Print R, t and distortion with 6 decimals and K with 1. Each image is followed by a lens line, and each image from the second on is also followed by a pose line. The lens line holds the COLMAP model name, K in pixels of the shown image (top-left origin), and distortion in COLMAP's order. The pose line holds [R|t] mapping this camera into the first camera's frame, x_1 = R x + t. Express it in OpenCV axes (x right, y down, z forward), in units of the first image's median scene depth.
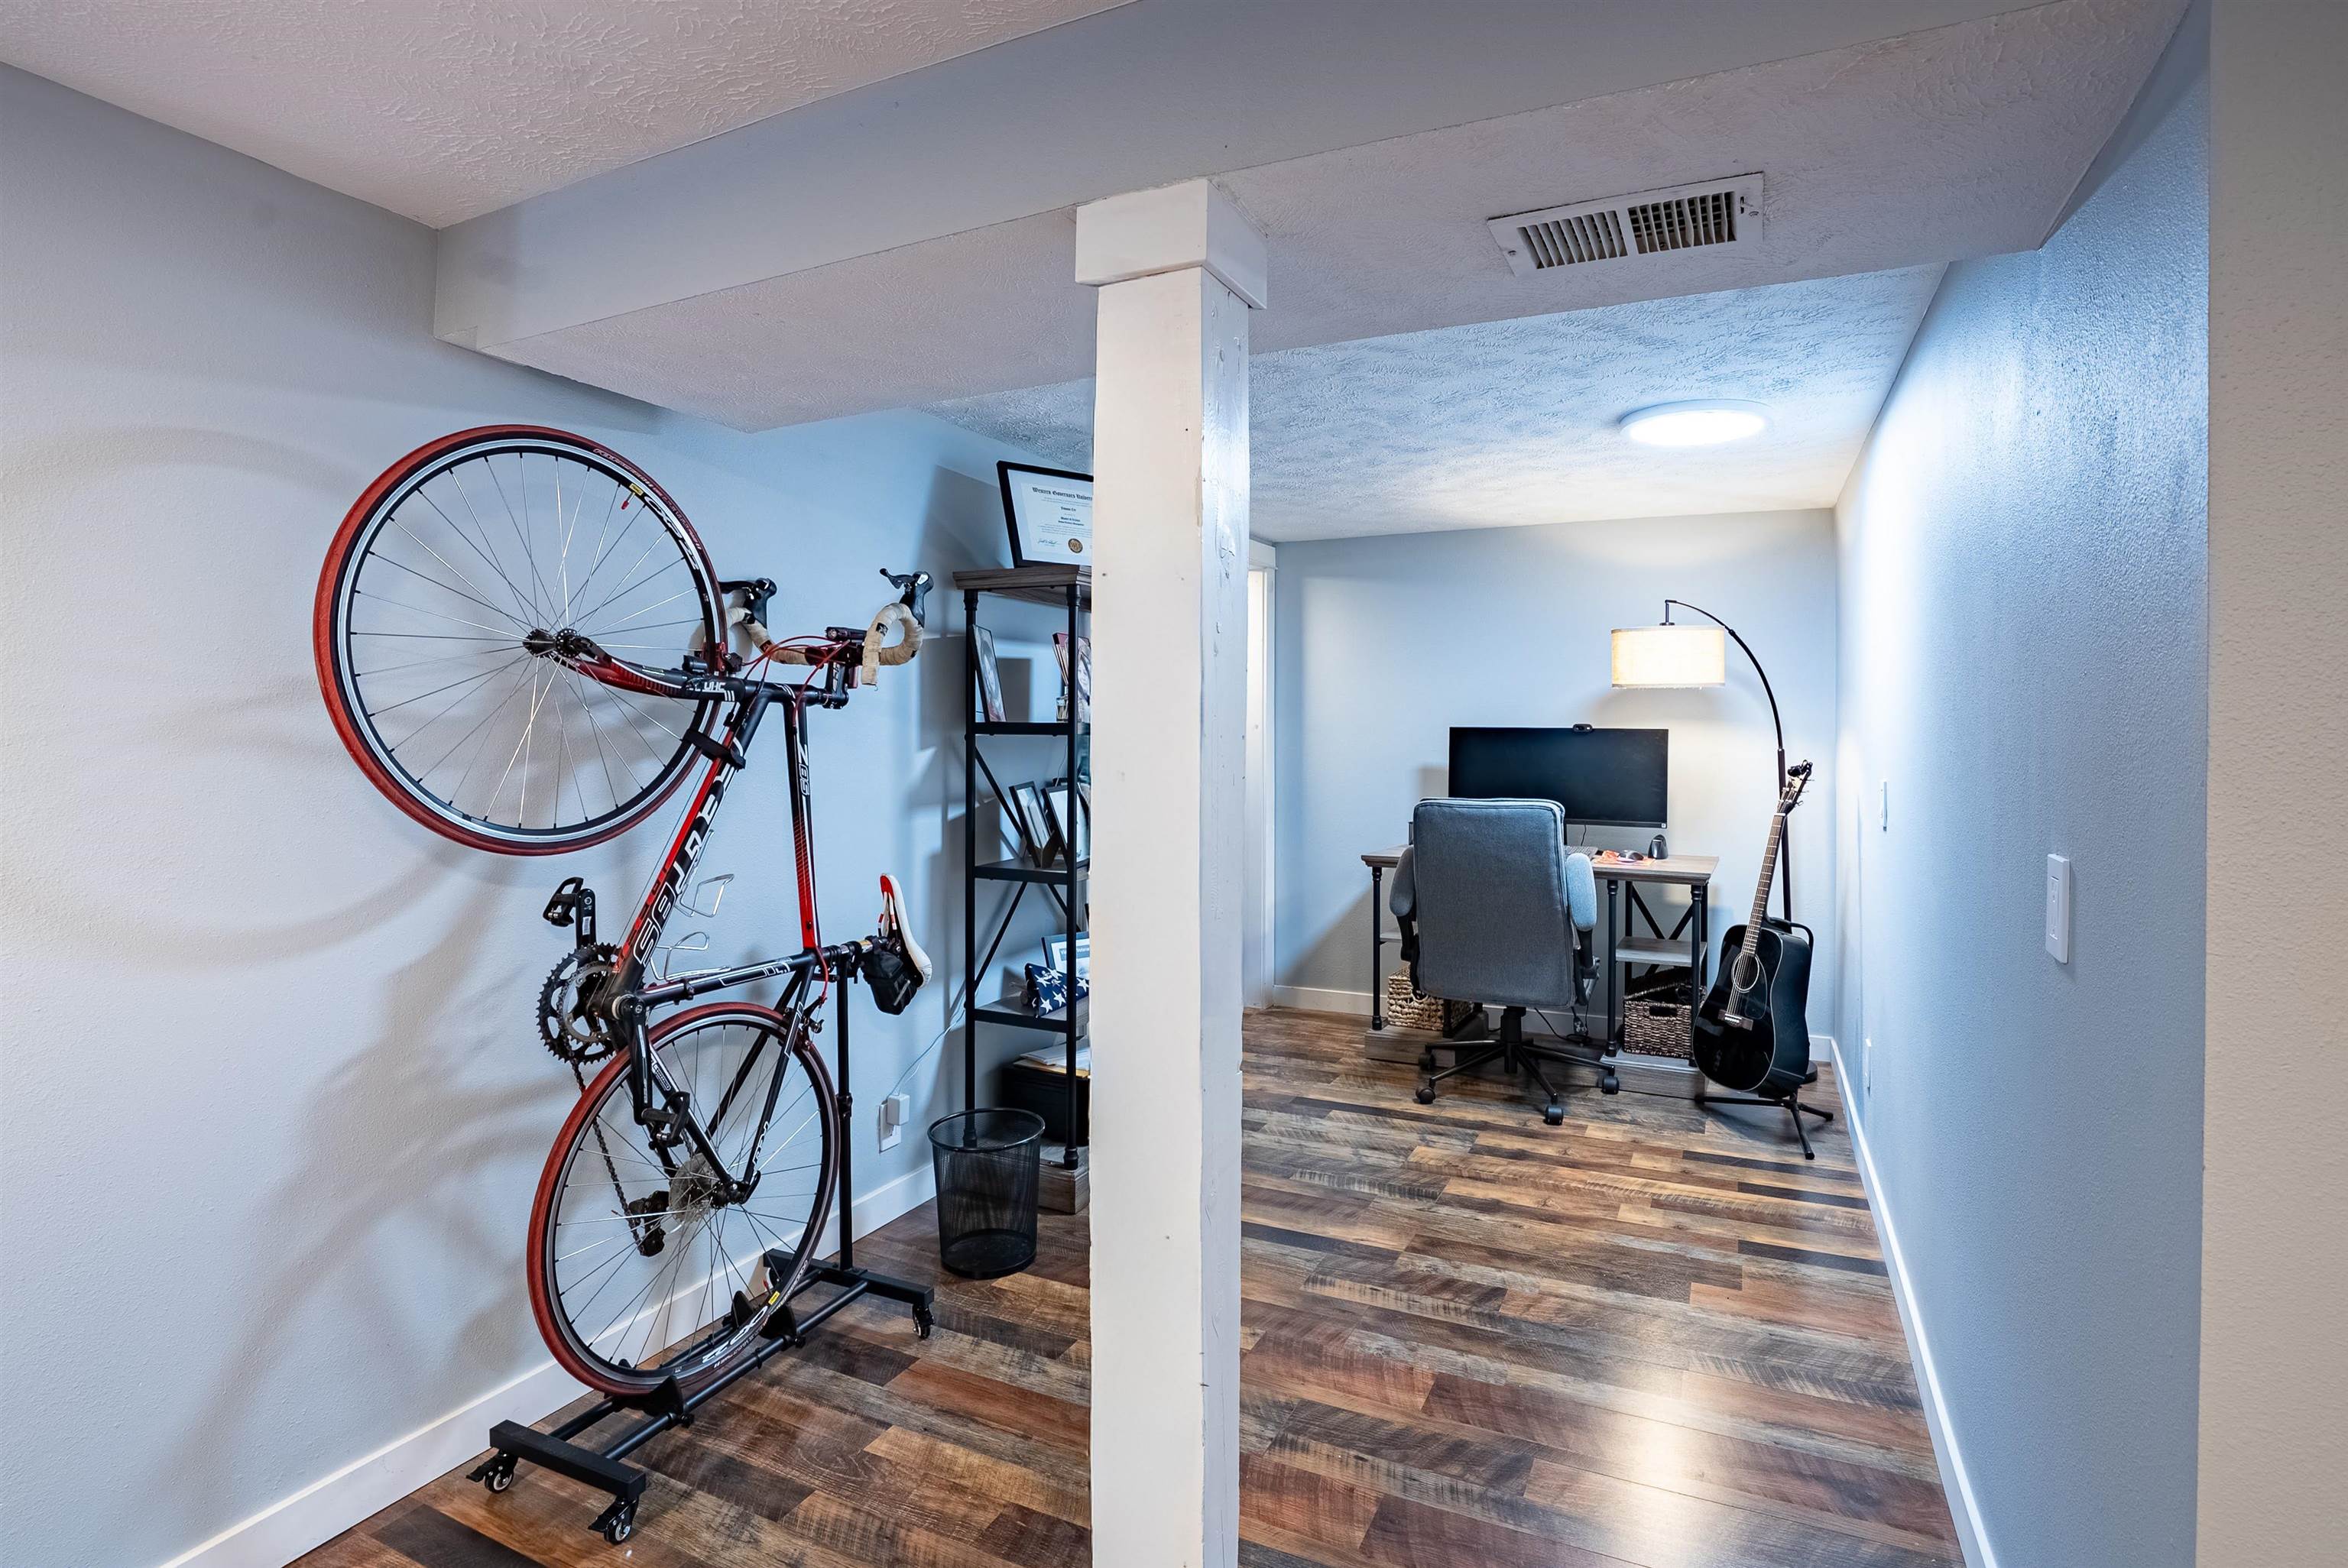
lens RADIAL K [[1117.6, 0, 1213.8], [0, 1117.6, 737.3], [0, 0, 1]] dist [-0.029488, 0.000689]
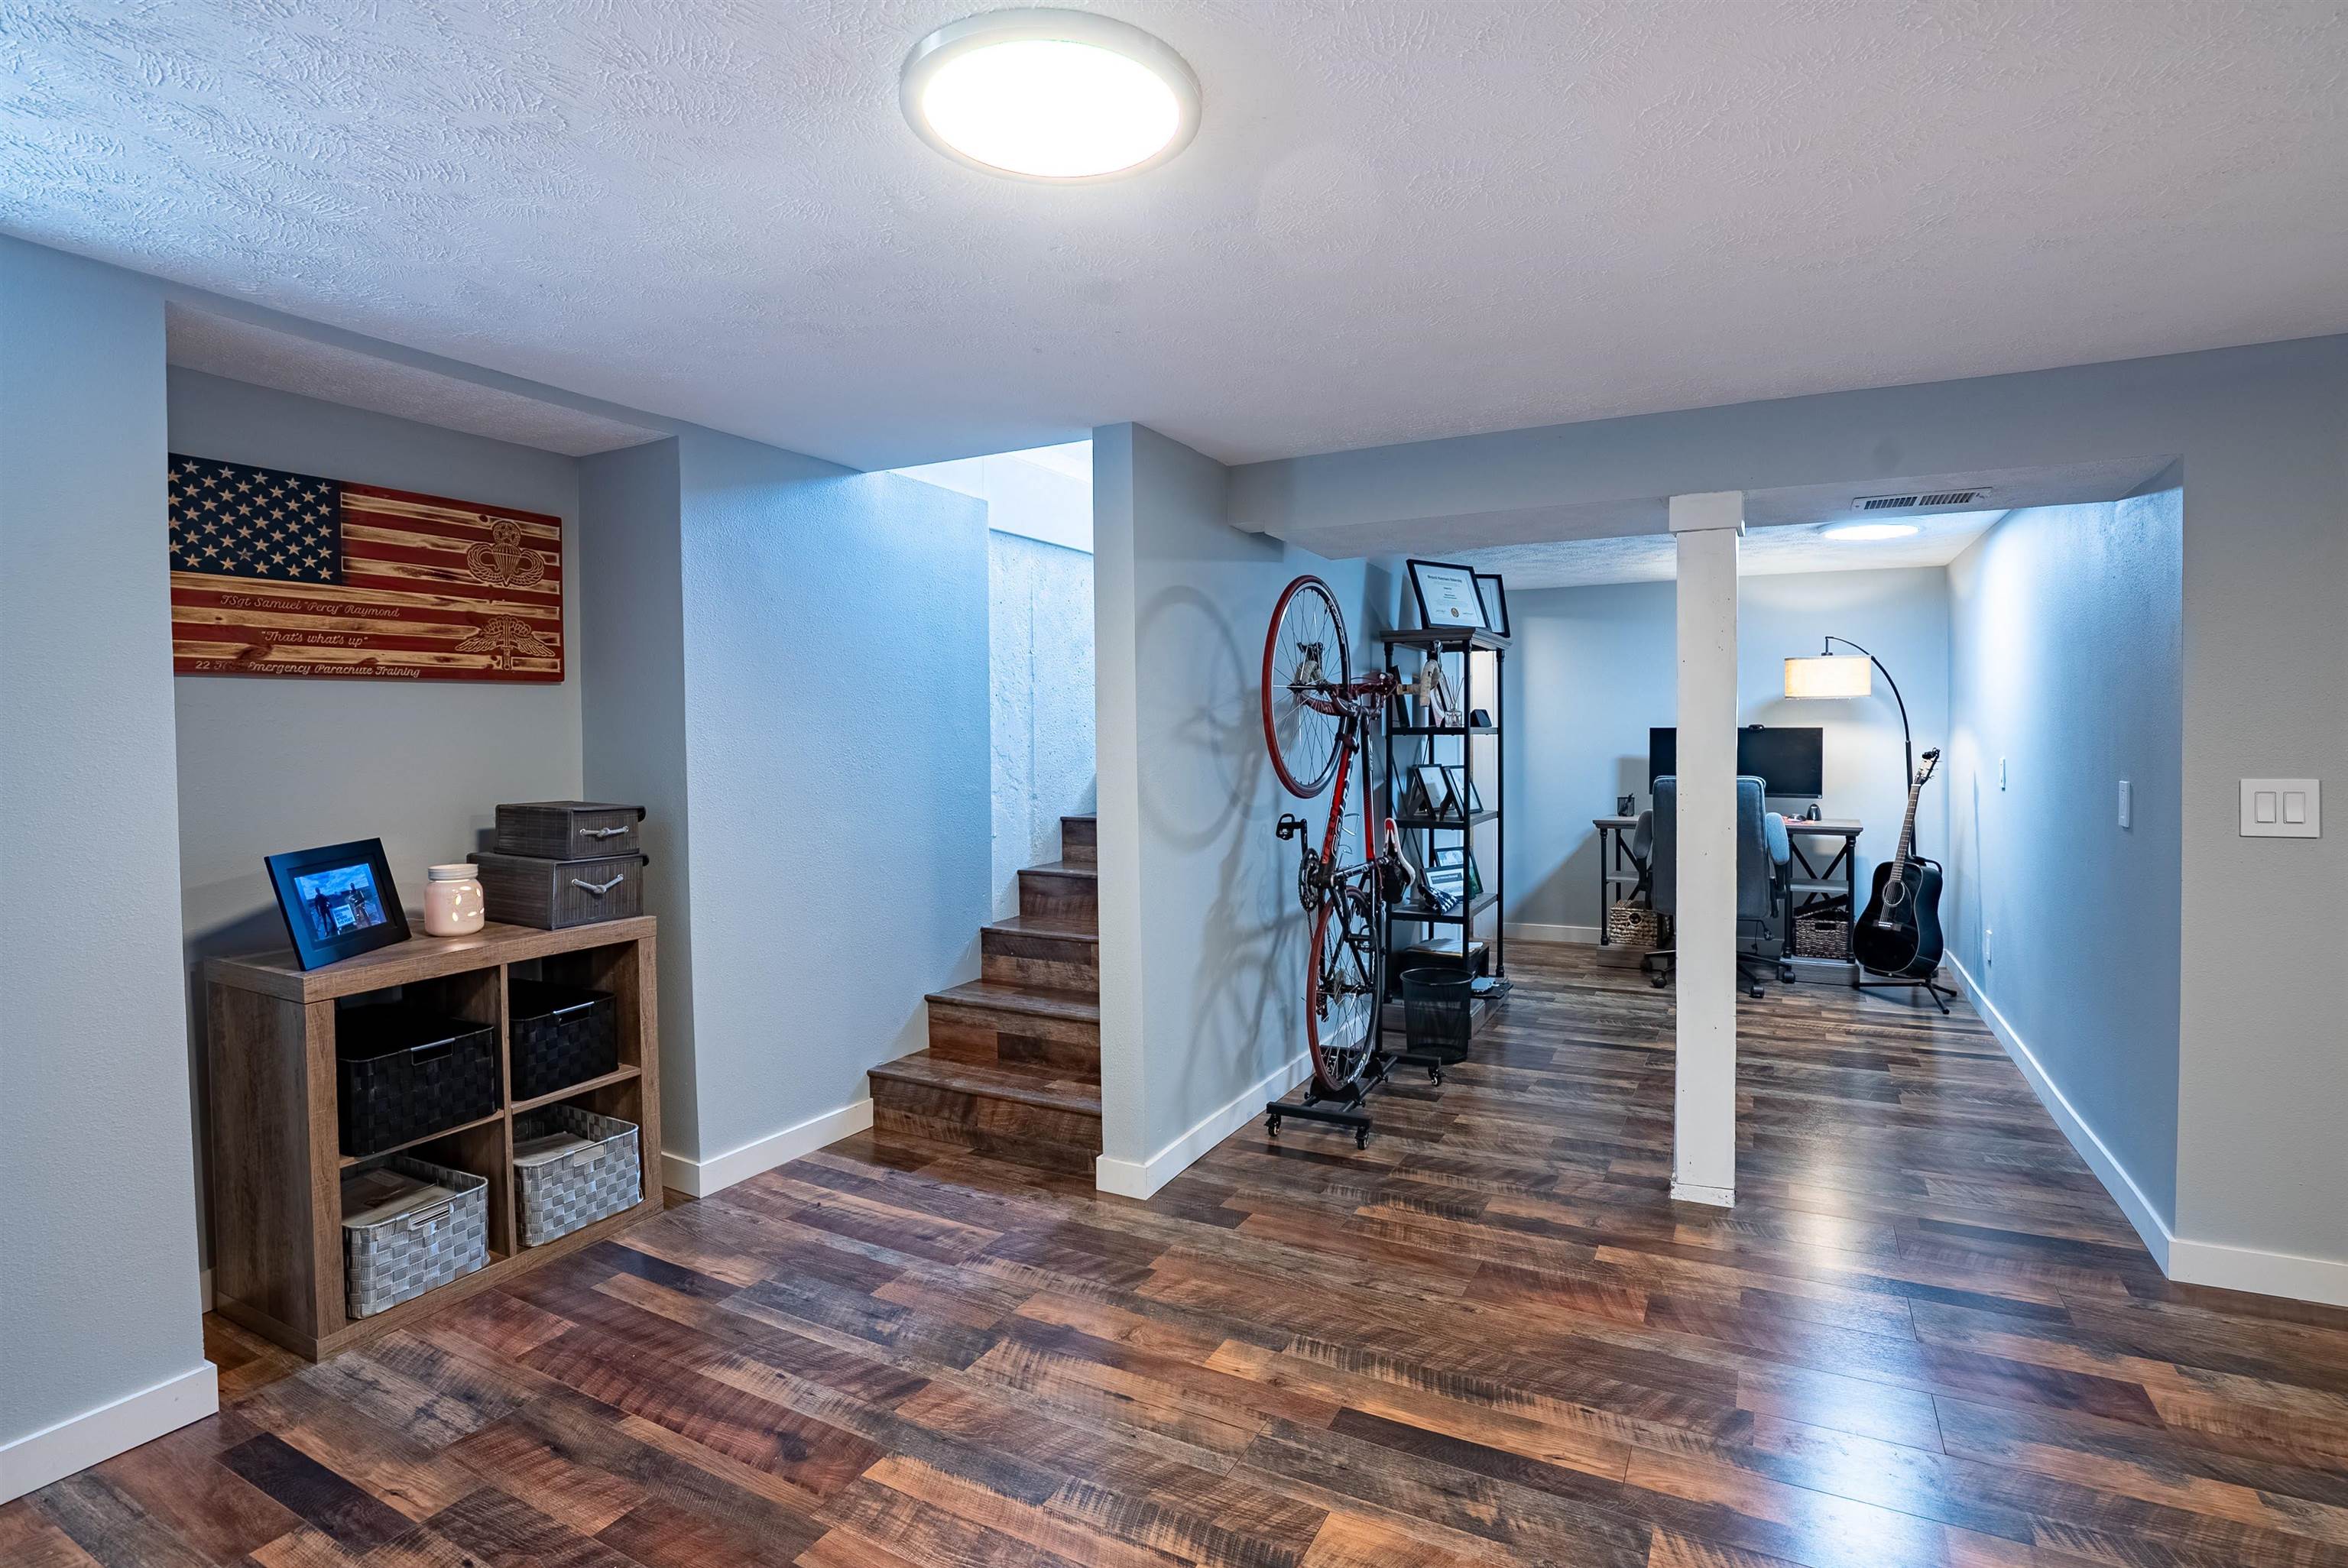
lens RADIAL K [[1094.4, 0, 1199.8], [0, 1094.4, 751.3], [0, 0, 1]] dist [-0.000437, 0.000044]
pose [[0.999175, -0.007632, -0.039887, -0.377816], [0.008036, 0.999918, 0.009983, 0.002056], [0.039807, -0.010295, 0.999154, -0.480739]]
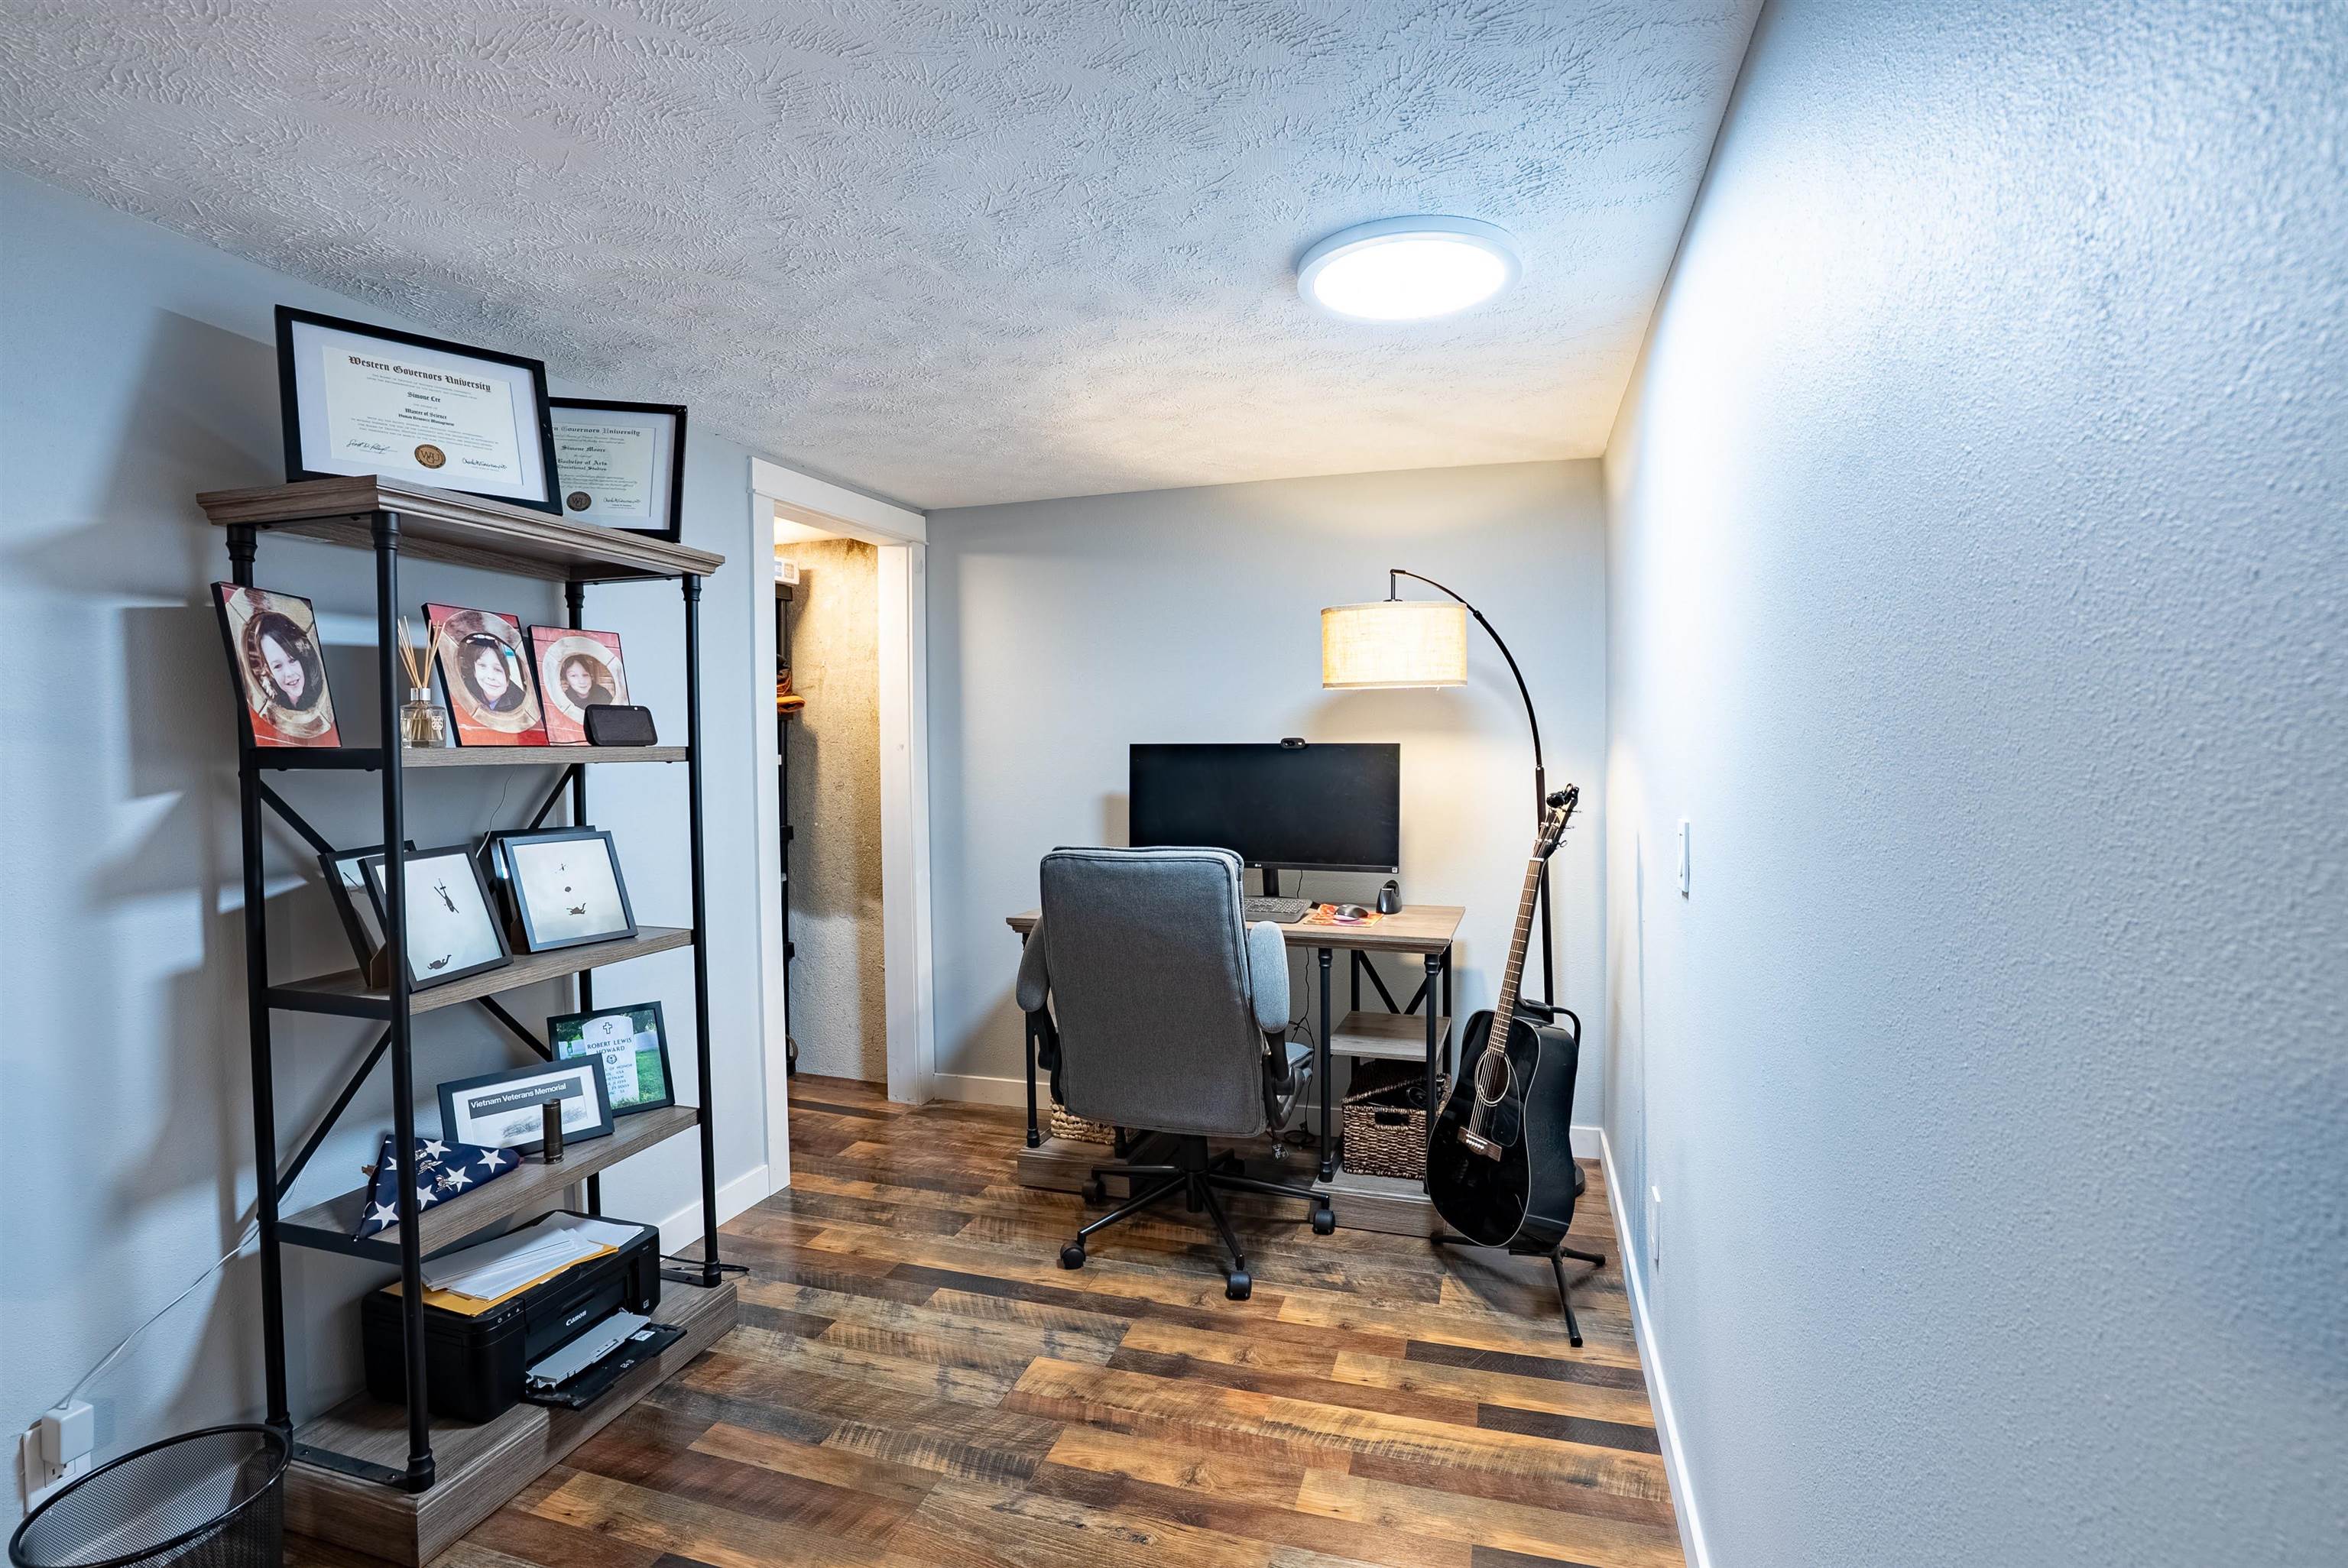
lens RADIAL K [[1095.1, 0, 1174.0], [0, 1095.1, 784.0], [0, 0, 1]] dist [-0.061808, 0.028452]
pose [[0.989485, -0.018027, 0.143505, 0.174111], [0.014026, 0.999486, 0.028841, -0.003966], [-0.143951, -0.026525, 0.989229, 0.331503]]
